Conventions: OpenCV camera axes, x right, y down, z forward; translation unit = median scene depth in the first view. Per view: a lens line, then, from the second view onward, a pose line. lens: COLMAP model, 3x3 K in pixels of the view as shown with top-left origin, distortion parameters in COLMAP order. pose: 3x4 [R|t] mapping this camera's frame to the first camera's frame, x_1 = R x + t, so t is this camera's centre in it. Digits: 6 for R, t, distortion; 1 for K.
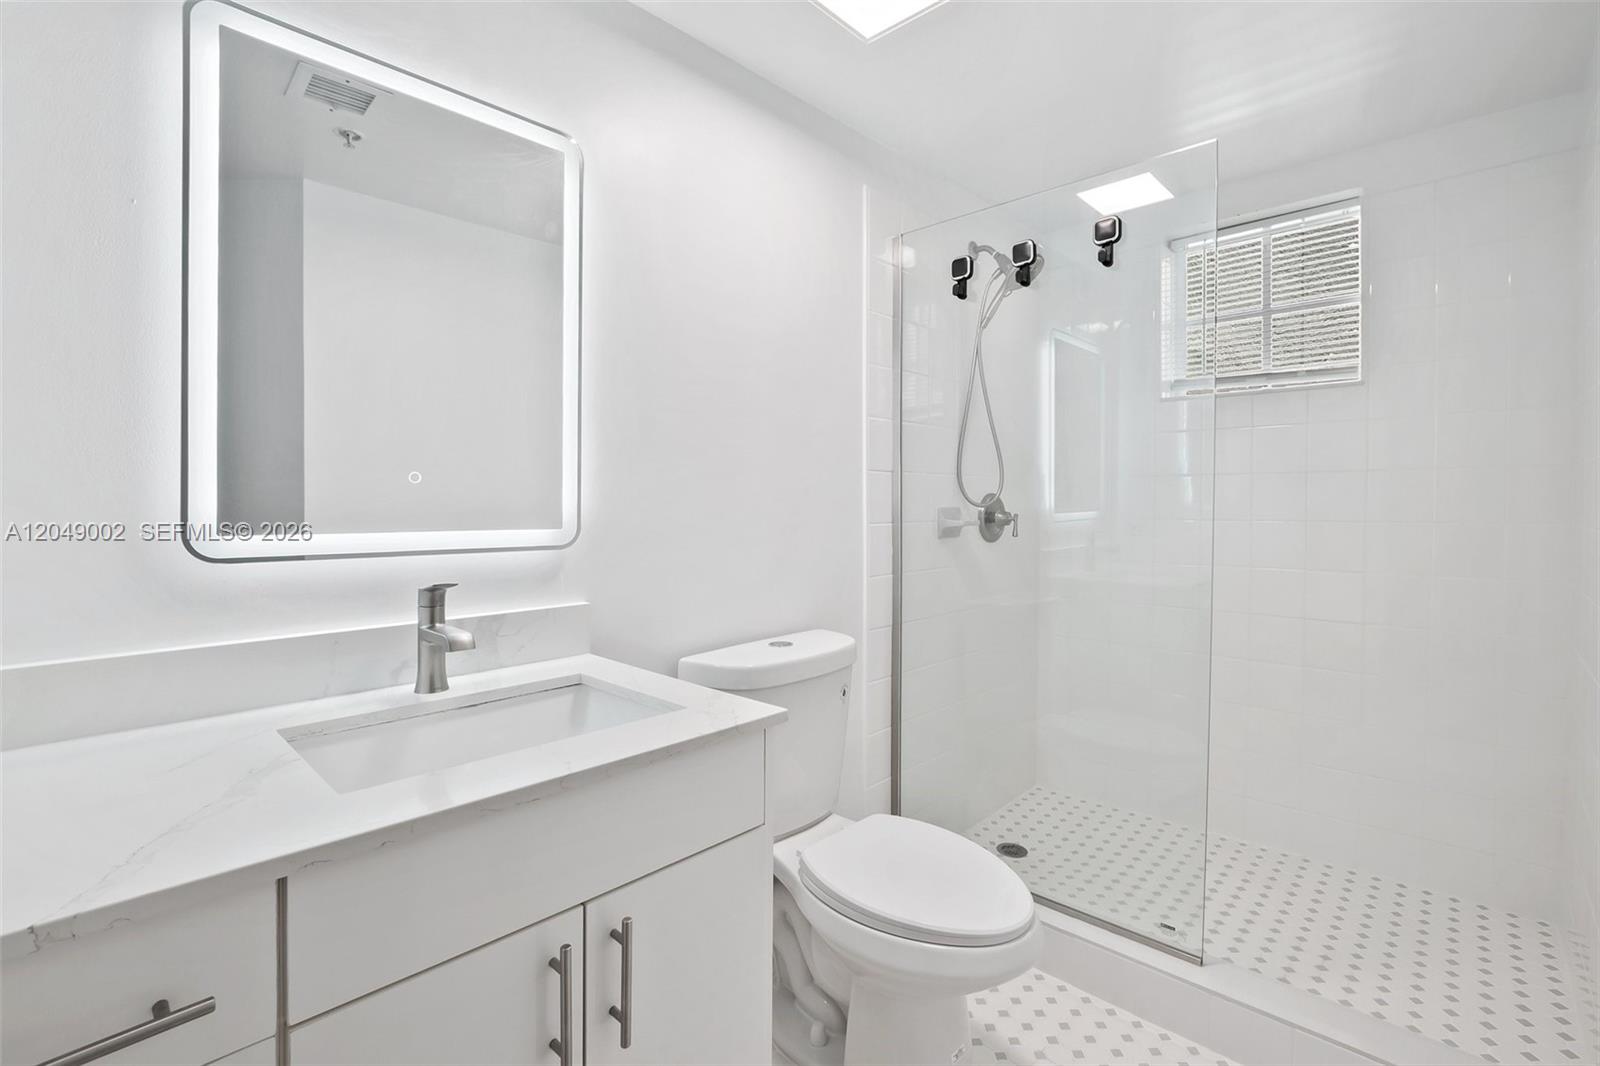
lens RADIAL K [[713.5, 0, 800.1], [0, 713.5, 524.8], [0, 0, 1]] dist [-0.037153, 0.007847]
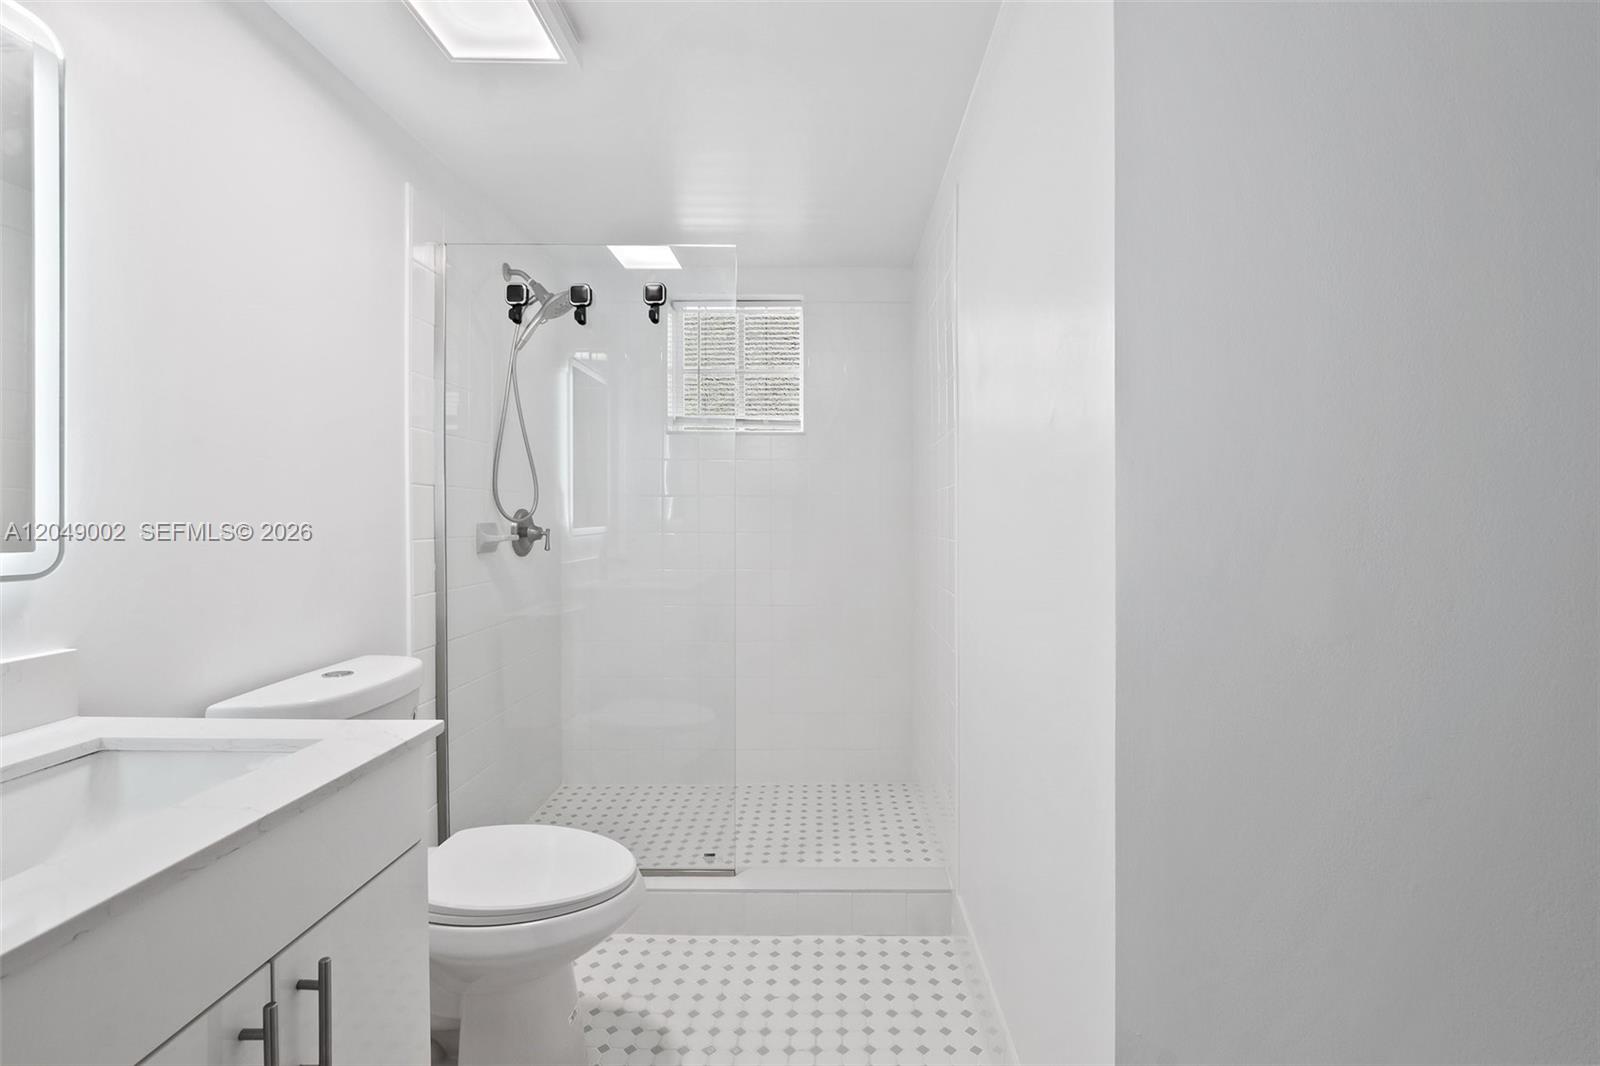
lens RADIAL K [[718.0, 0, 818.3], [0, 718.0, 528.9], [0, 0, 1]] dist [-0.024844, 0.000510]
pose [[0.723644, -0.005070, 0.690155, -0.166848], [0.015333, 0.999844, -0.008733, 0.000515], [-0.690003, 0.016902, 0.723609, -0.059511]]
